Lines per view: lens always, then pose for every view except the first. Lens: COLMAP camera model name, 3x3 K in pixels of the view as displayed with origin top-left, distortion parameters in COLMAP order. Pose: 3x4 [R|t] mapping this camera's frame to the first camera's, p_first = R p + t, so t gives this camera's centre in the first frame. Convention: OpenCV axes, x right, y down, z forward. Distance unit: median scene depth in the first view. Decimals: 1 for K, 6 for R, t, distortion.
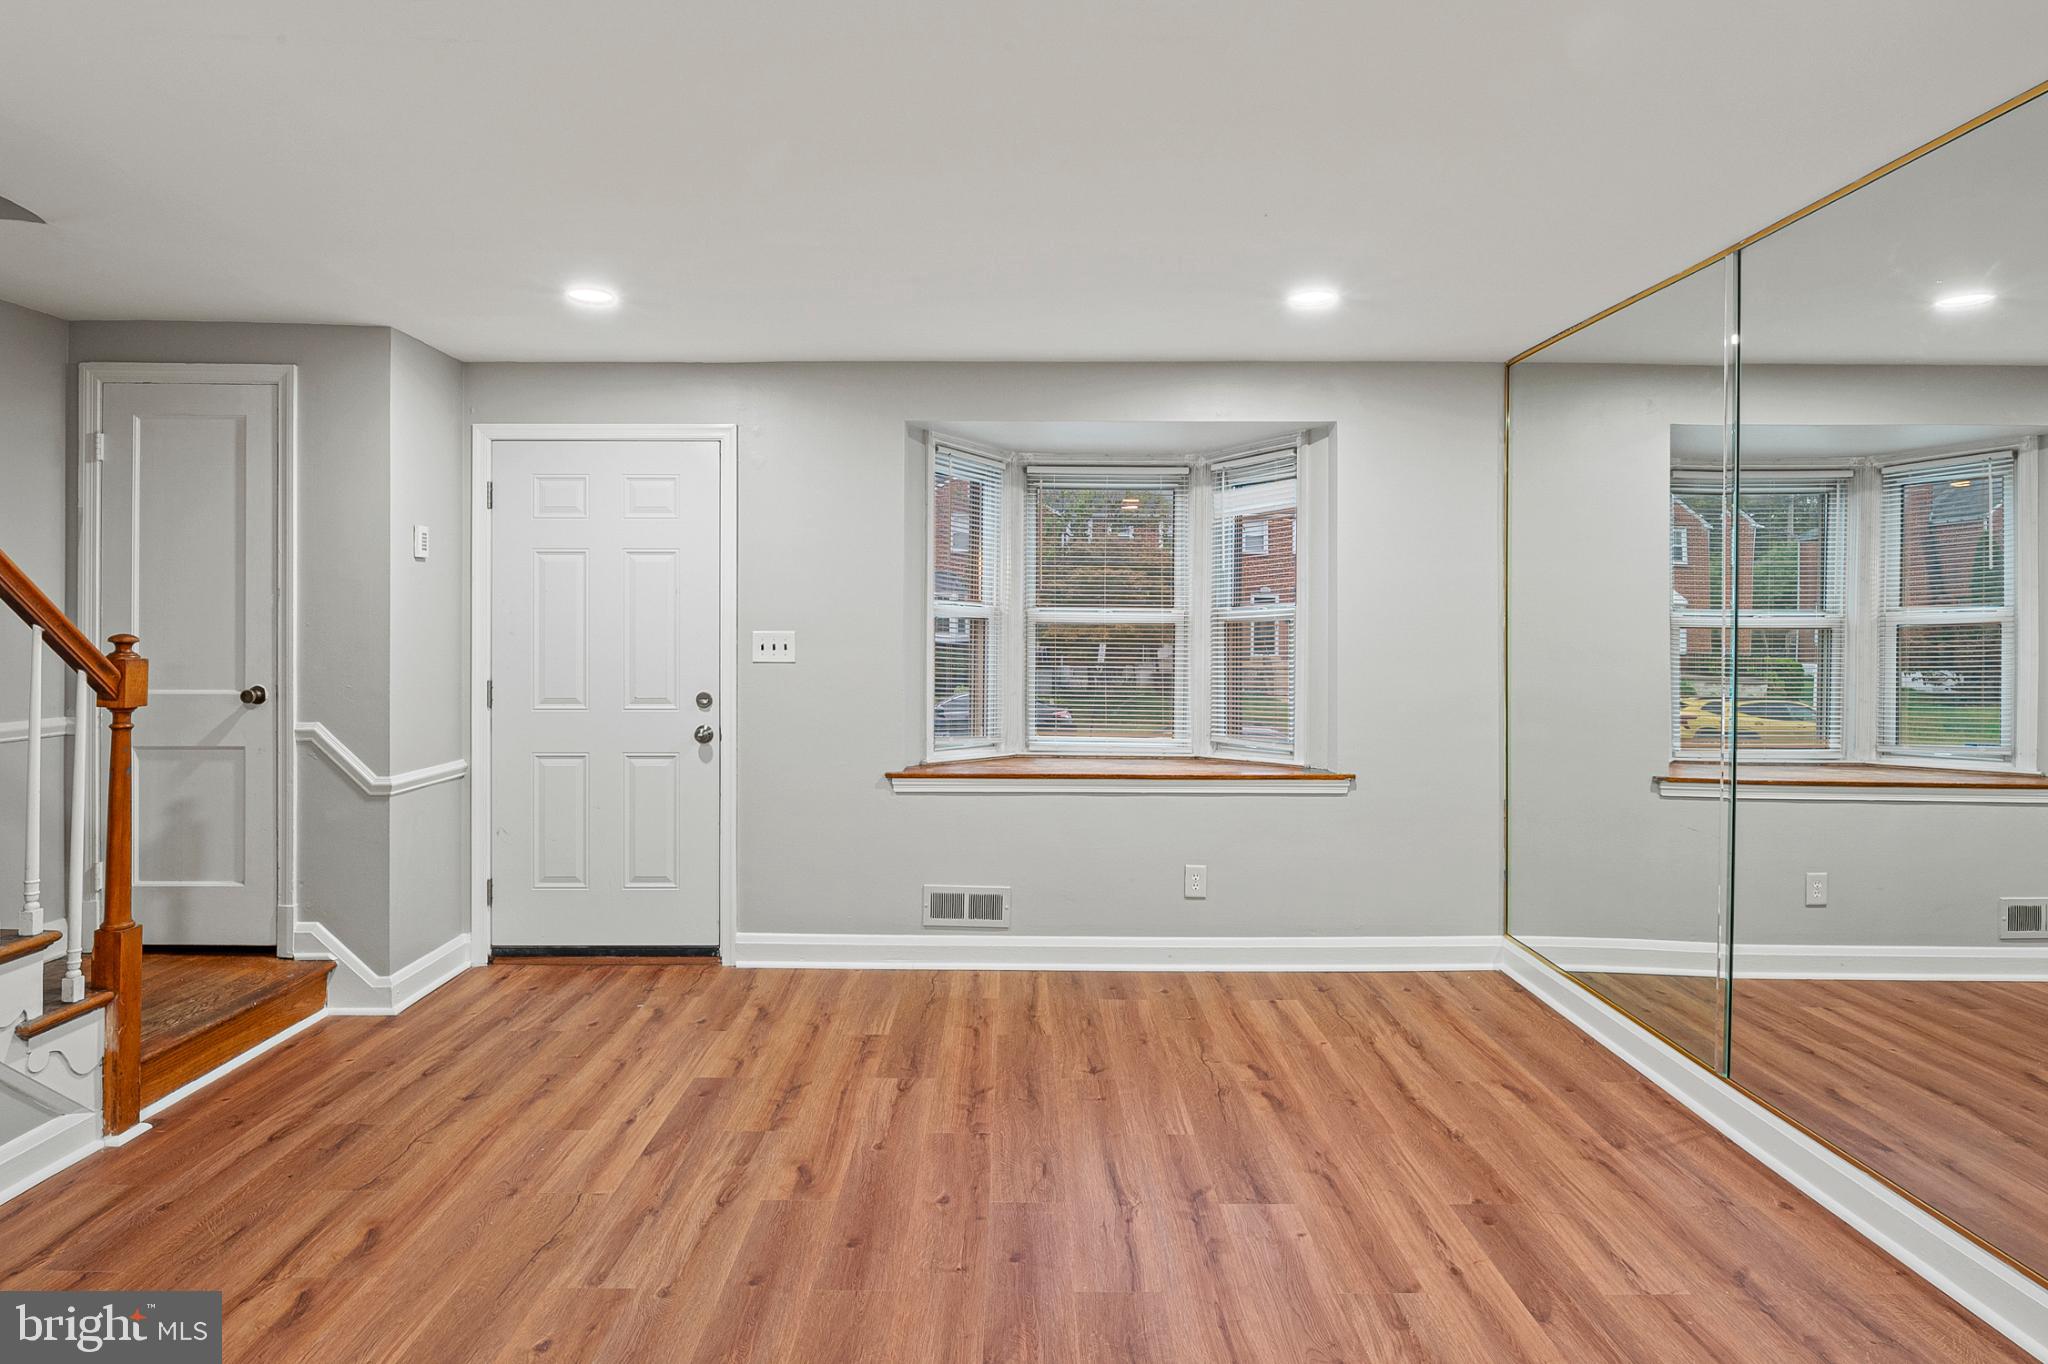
lens RADIAL K [[1119.0, 0, 1012.5], [0, 1119.0, 635.9], [0, 0, 1]] dist [-0.003915, -0.002606]
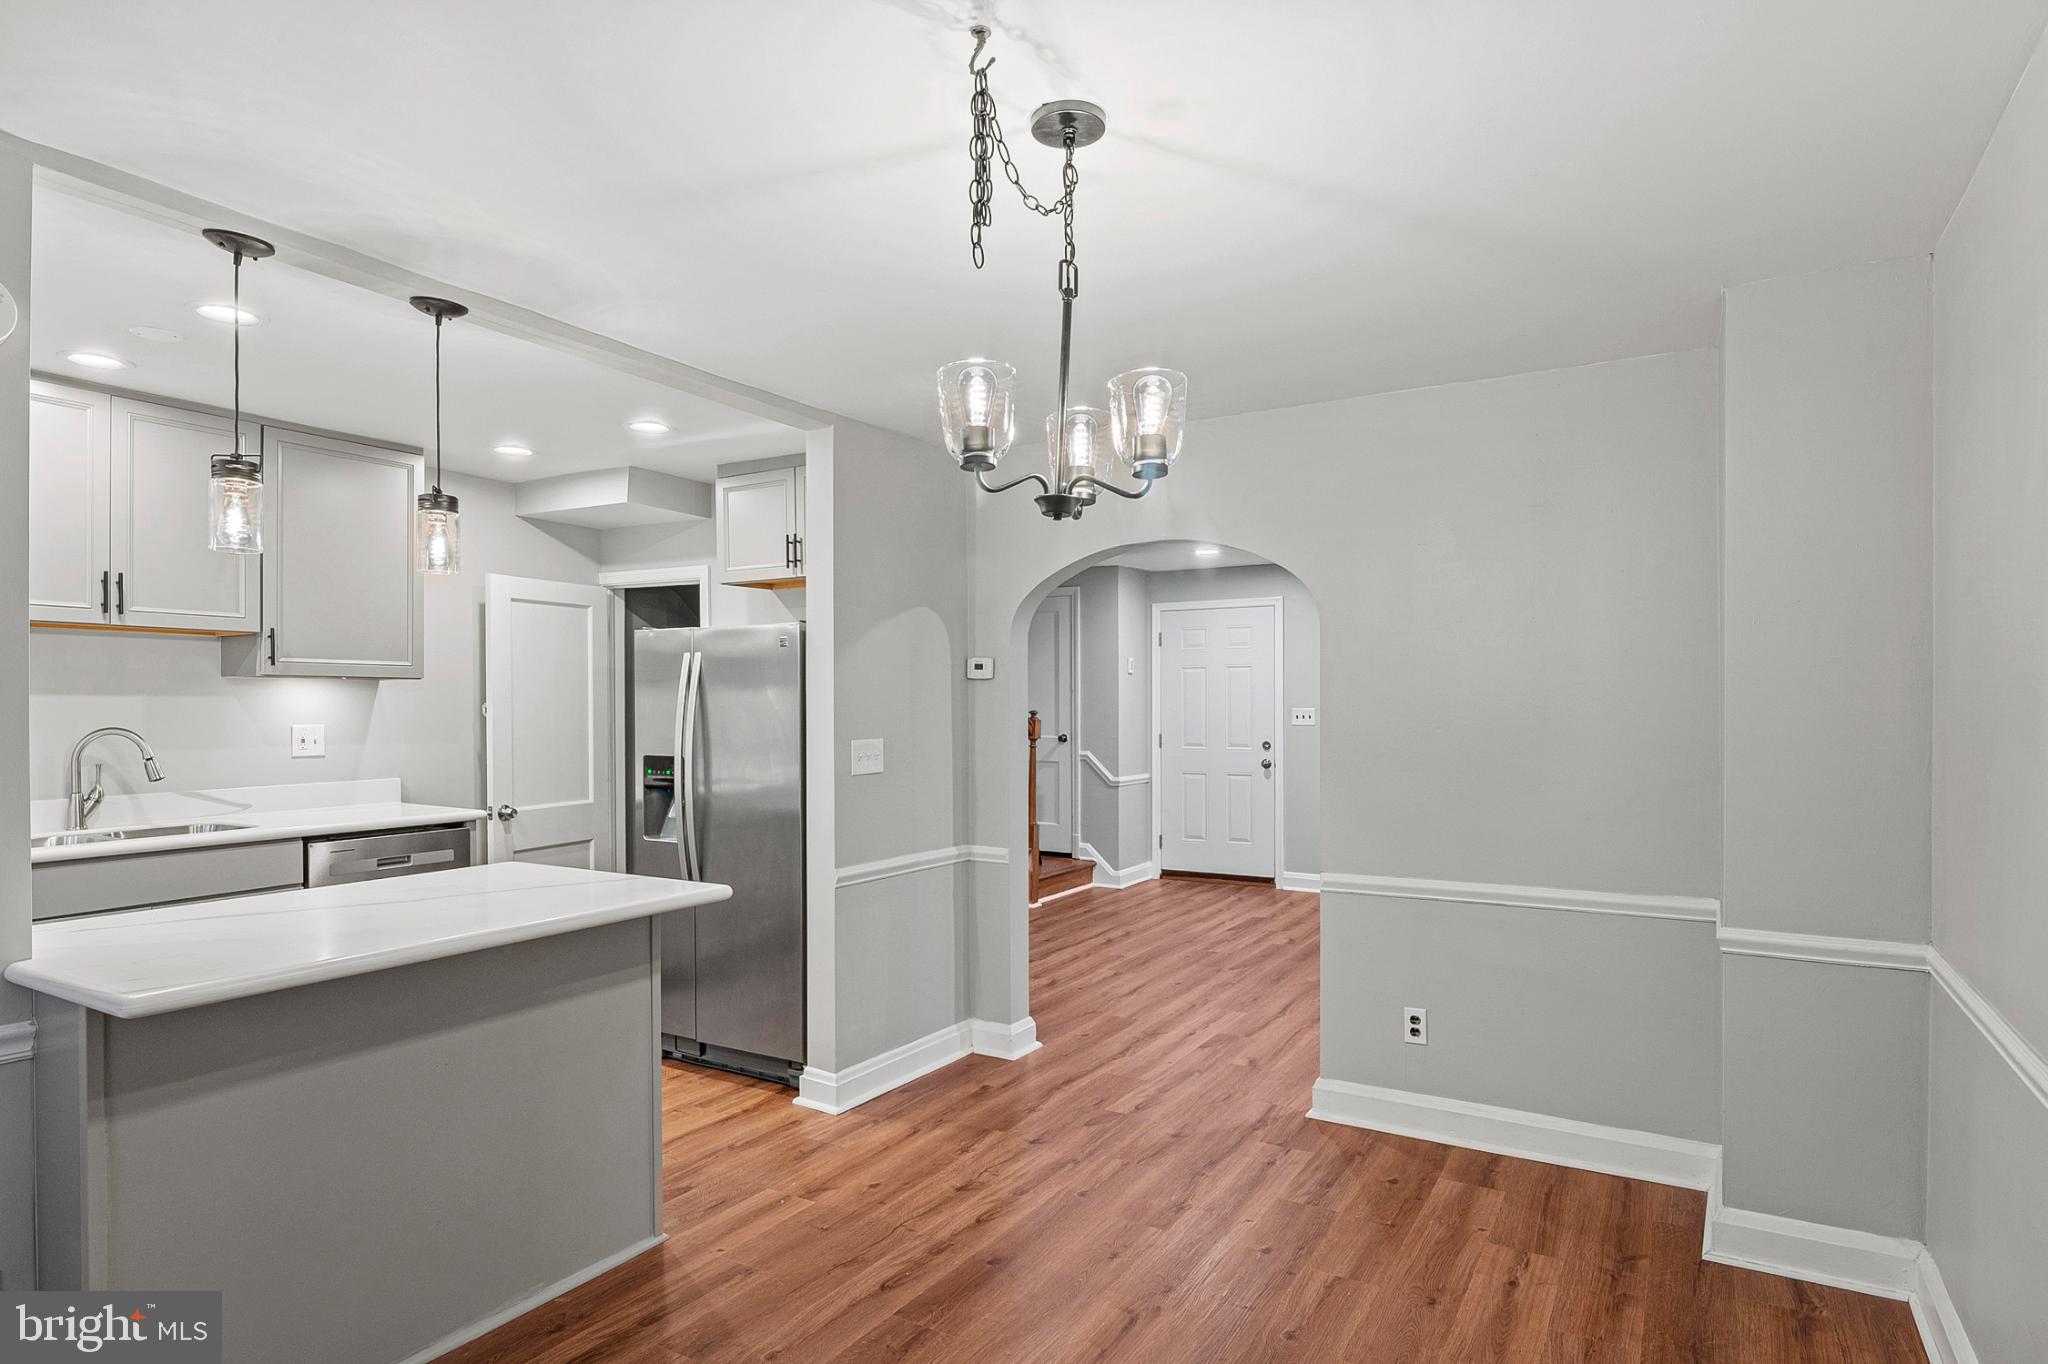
lens RADIAL K [[1122.2, 0, 1018.3], [0, 1122.2, 709.8], [0, 0, 1]] dist [-0.001680, 0.000084]
pose [[0.856982, -0.002186, -0.515342, 0.457524], [0.001580, 0.999997, -0.001615, 0.000572], [0.515344, 0.000570, 0.856983, -1.118862]]
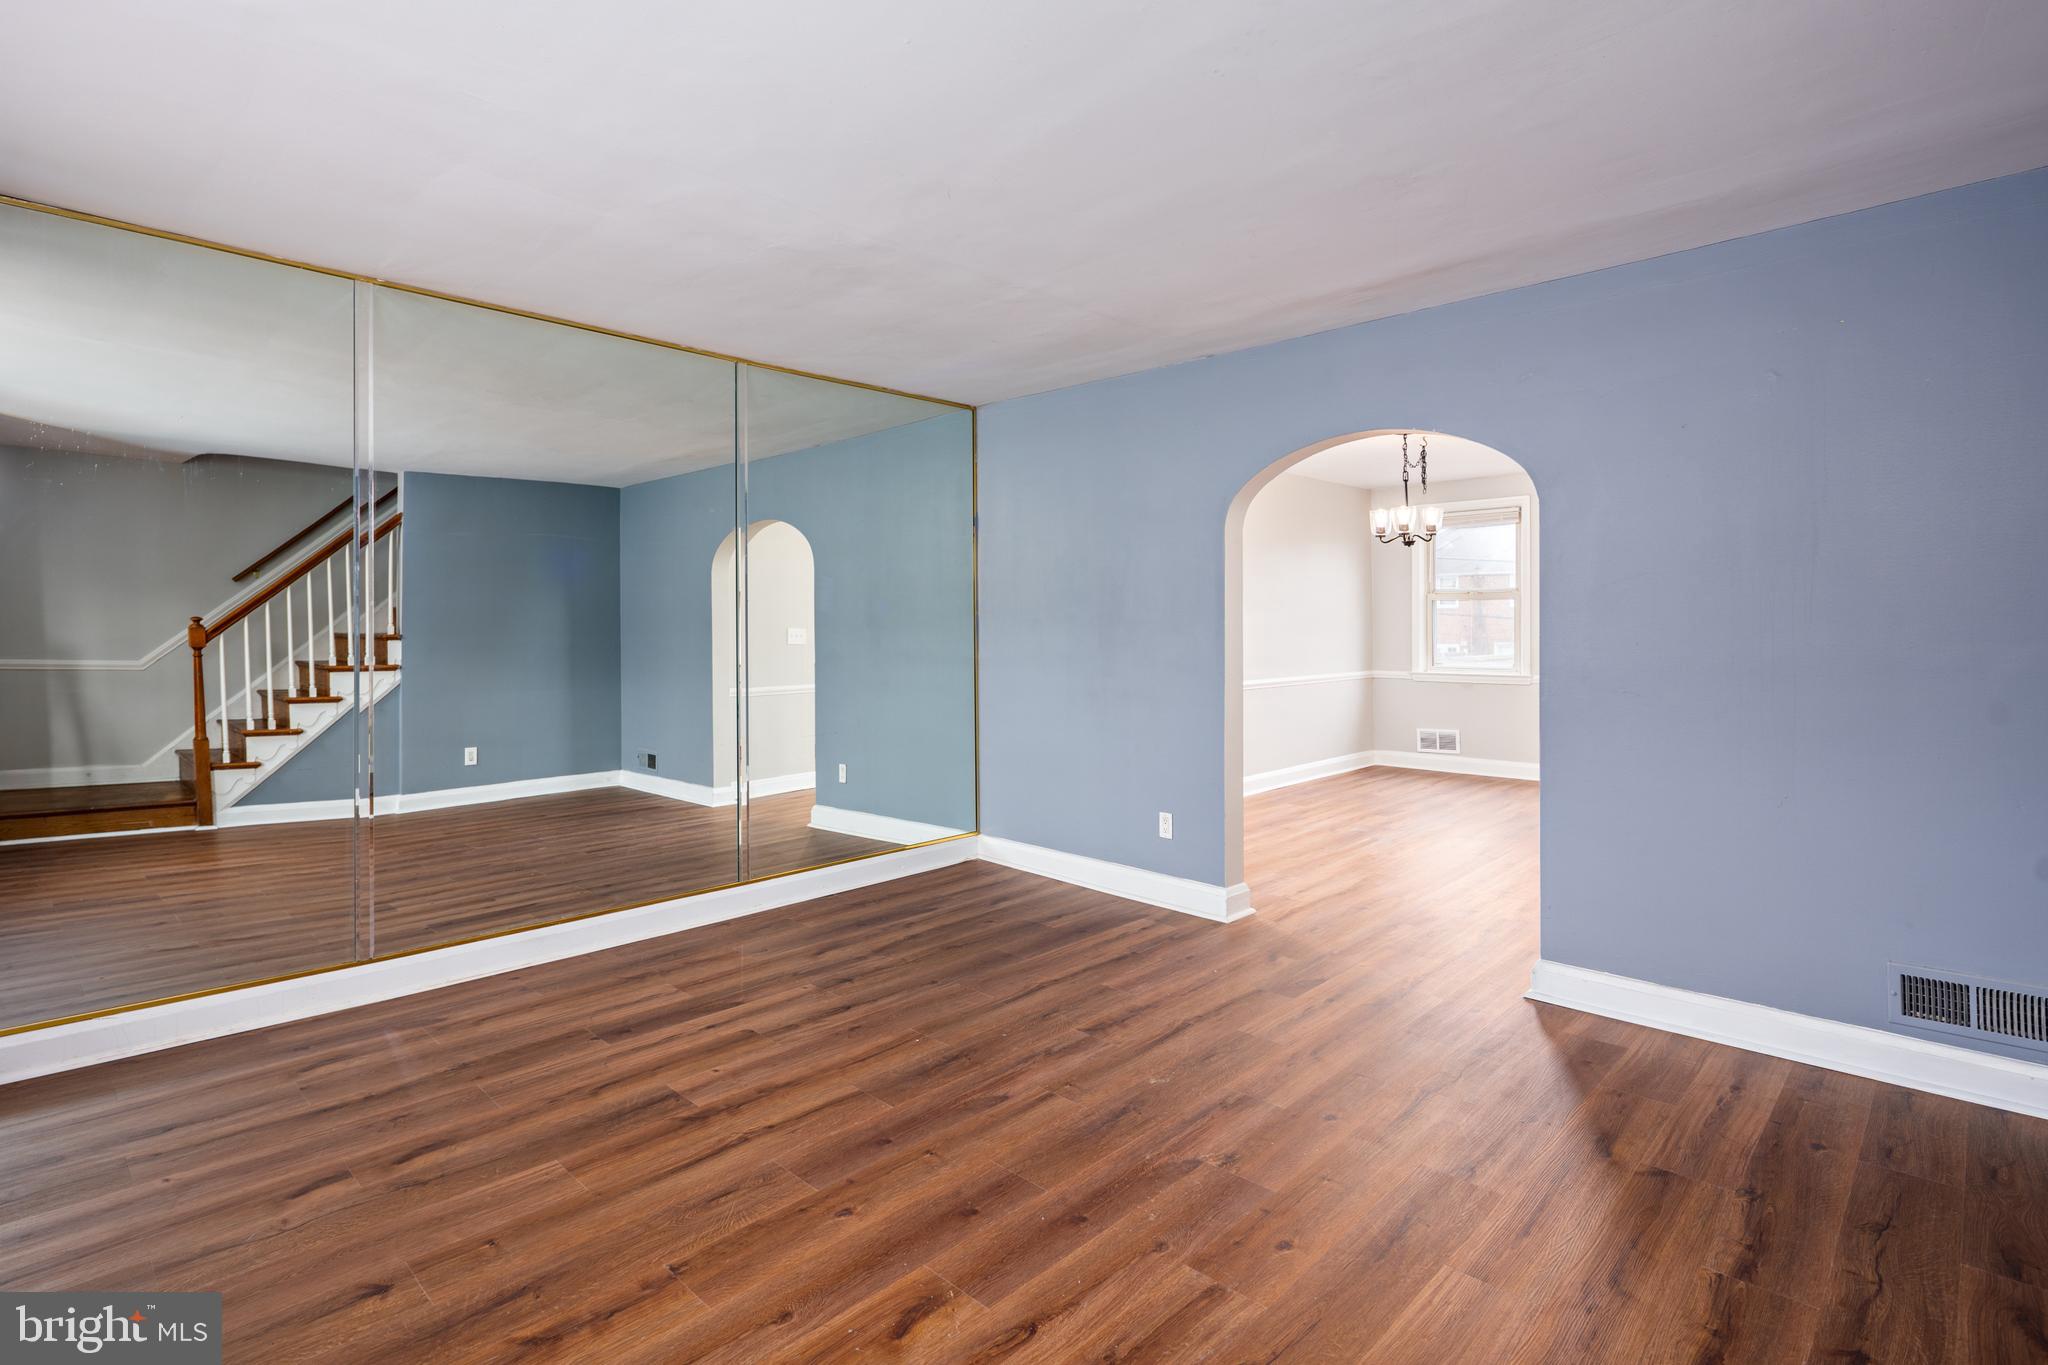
lens RADIAL K [[994.2, 0, 1013.8], [0, 994.2, 633.4], [0, 0, 1]] dist [0.001779, -0.002595]
pose [[-0.715404, -0.007280, 0.698673, -0.581974], [0.004212, 0.999883, 0.014731, 0.025383], [-0.698698, 0.013482, -0.715290, 1.203563]]
